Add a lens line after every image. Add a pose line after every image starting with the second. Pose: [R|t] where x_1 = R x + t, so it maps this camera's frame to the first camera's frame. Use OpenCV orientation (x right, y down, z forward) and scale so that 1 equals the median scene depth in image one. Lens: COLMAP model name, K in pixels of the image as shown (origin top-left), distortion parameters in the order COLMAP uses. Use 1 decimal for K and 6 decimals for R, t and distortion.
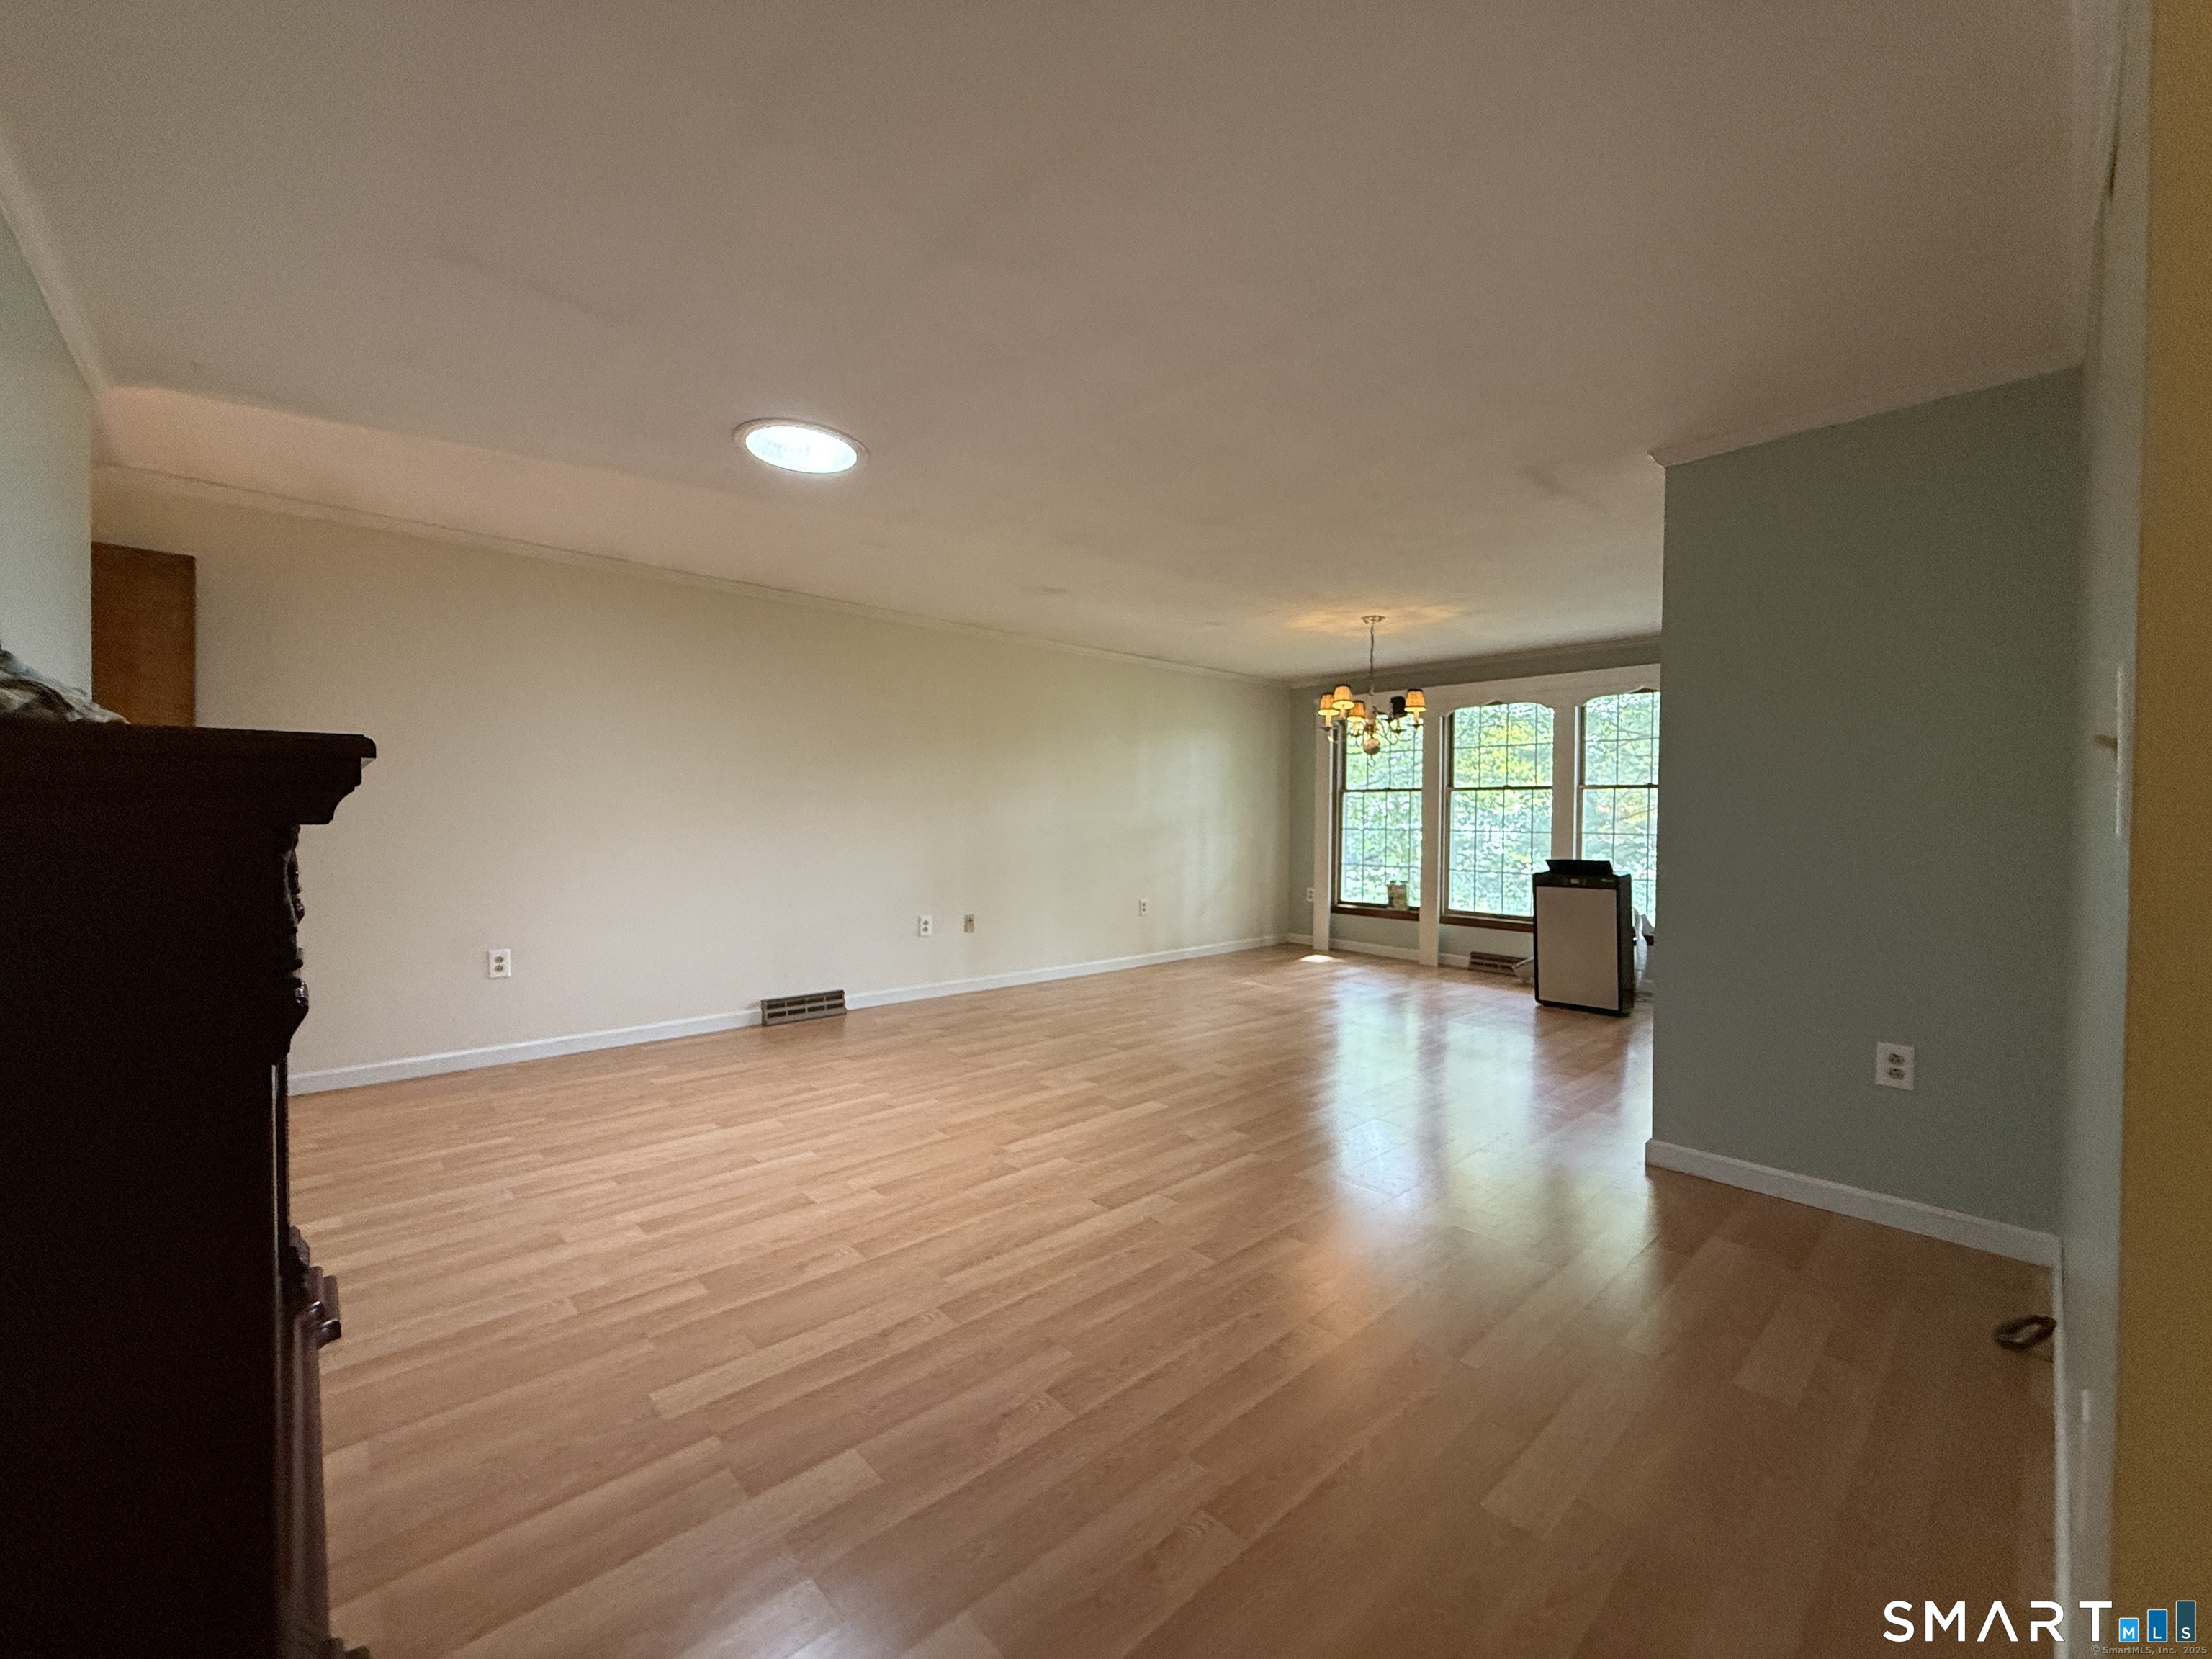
lens RADIAL K [[883.0, 0, 1106.0], [0, 883.0, 829.5], [0, 0, 1]] dist [0.000339, -0.000309]
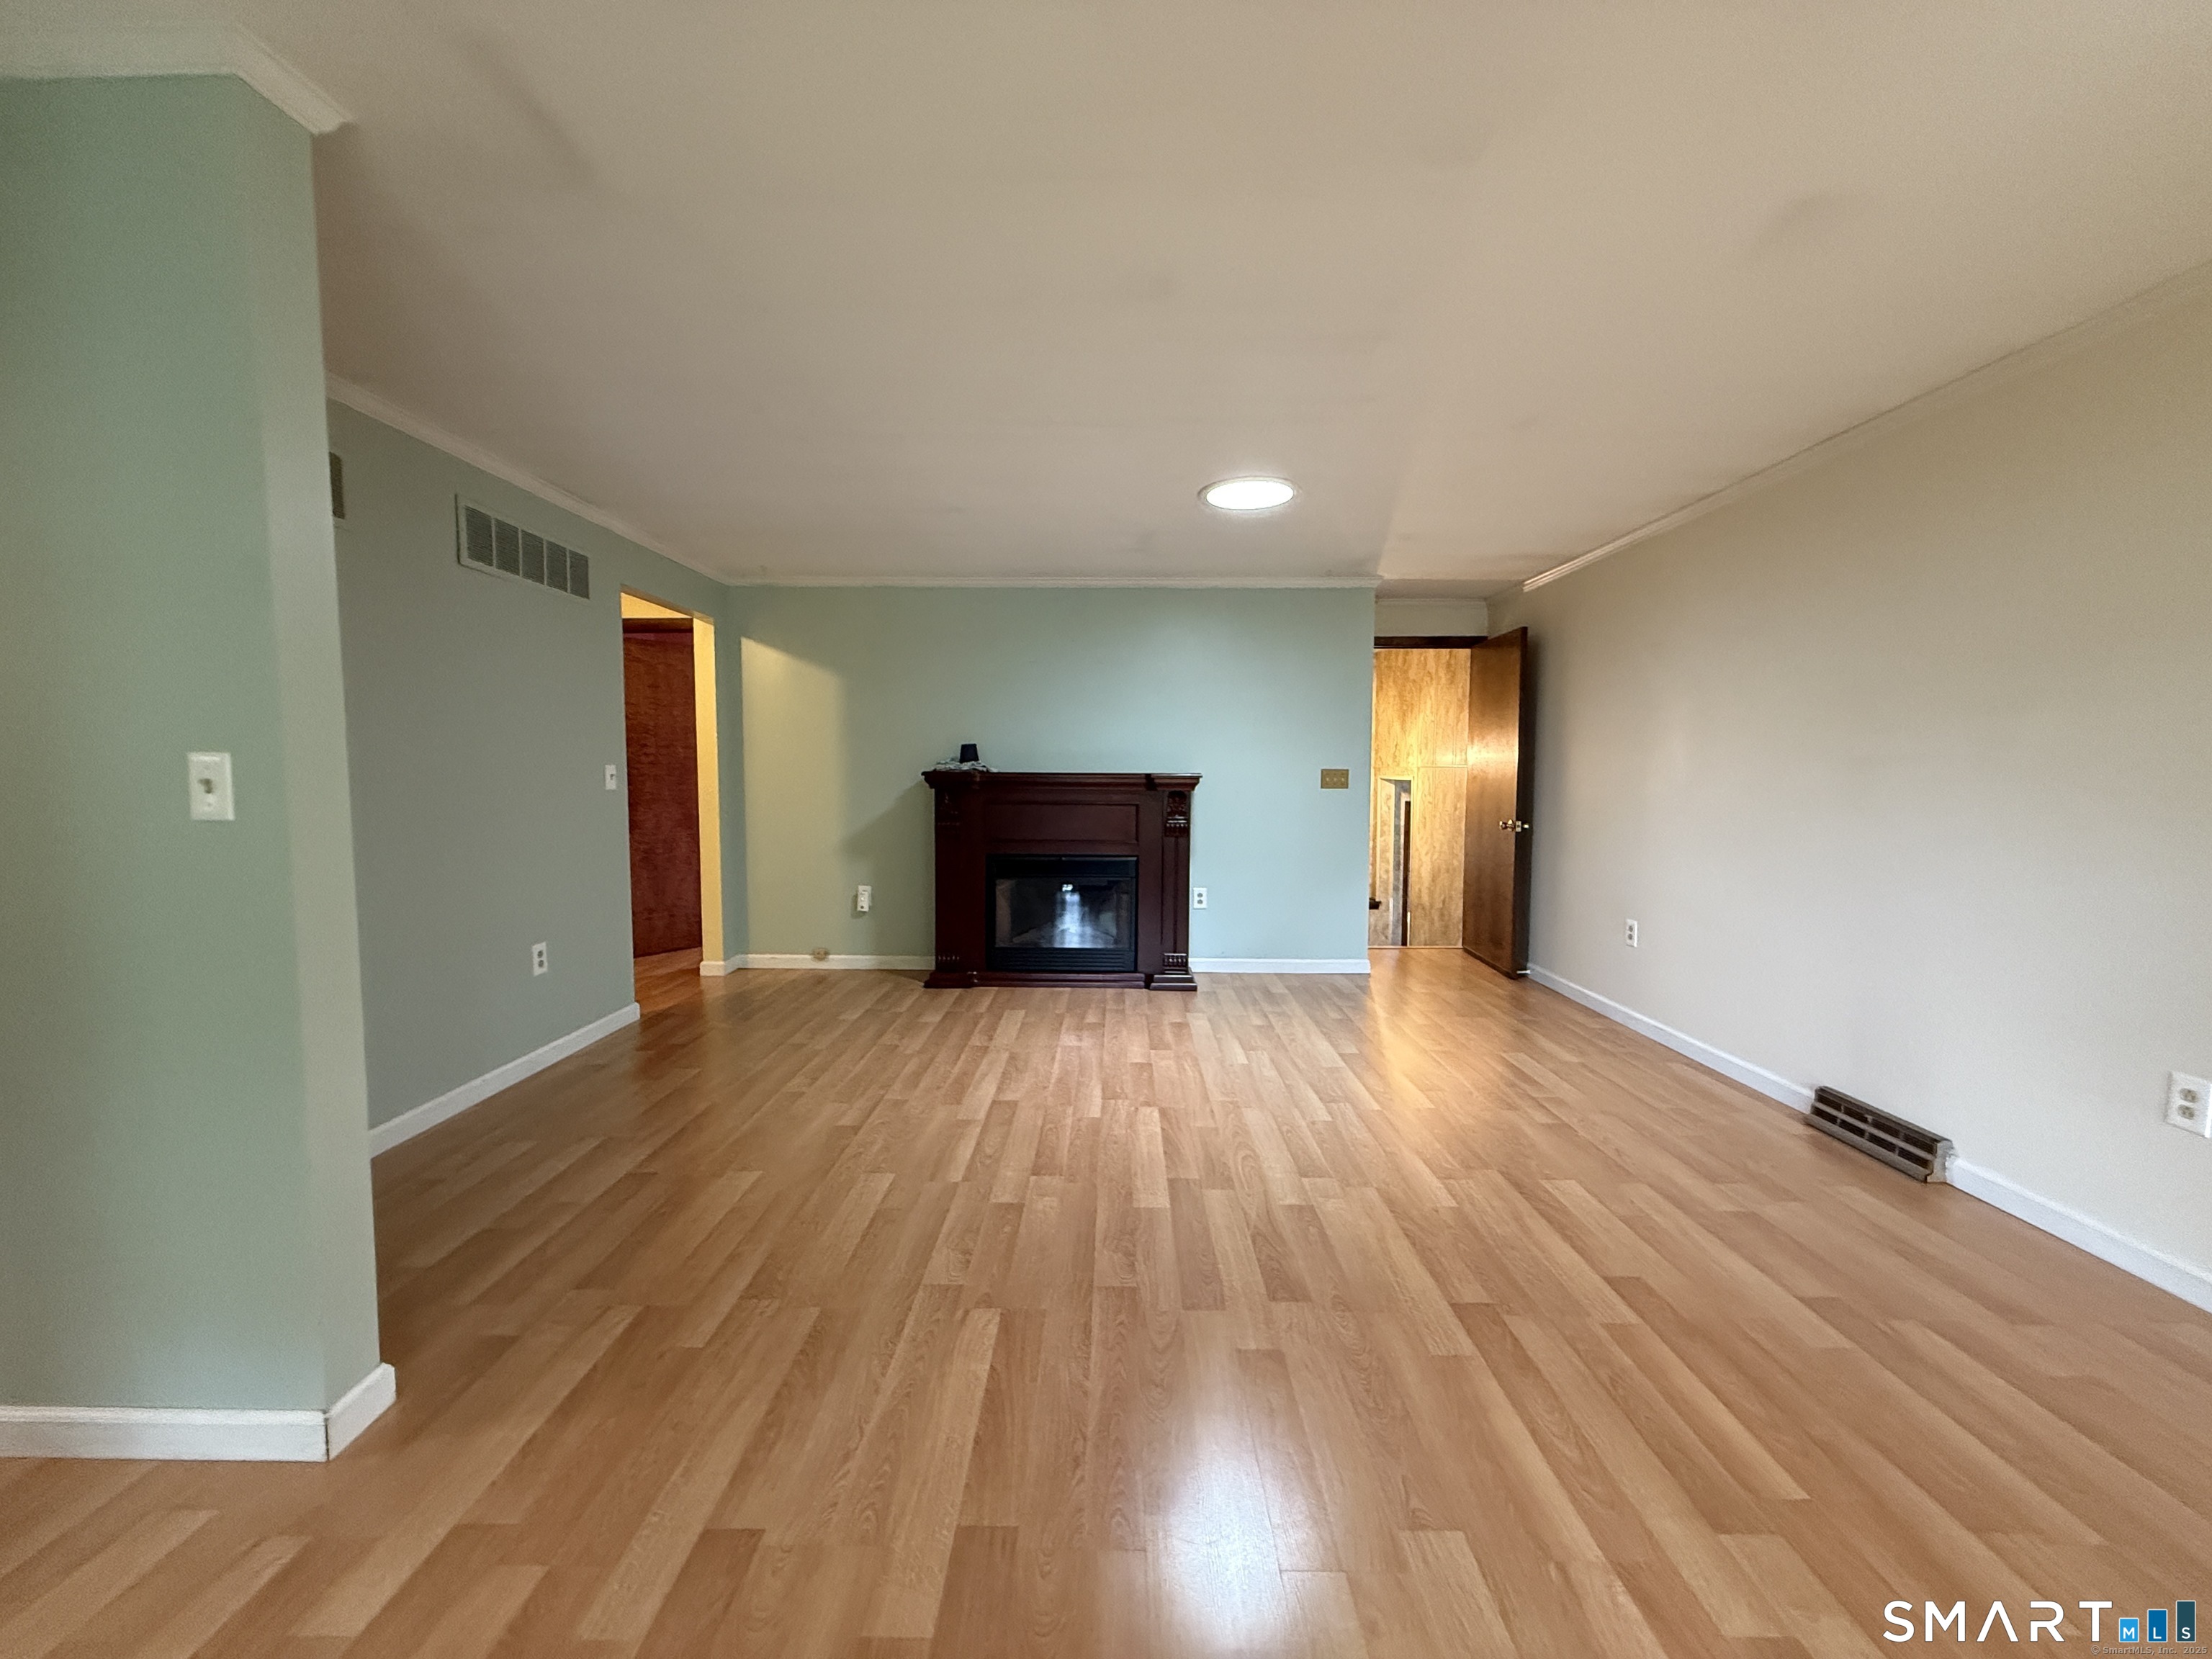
lens RADIAL K [[883.0, 0, 1106.0], [0, 883.0, 829.5], [0, 0, 1]] dist [0.000339, -0.000309]
pose [[-0.688626, 0.034771, -0.724283, 0.623912], [-0.018793, 0.997658, 0.065762, -0.036126], [0.724873, 0.058897, -0.686360, 1.533052]]
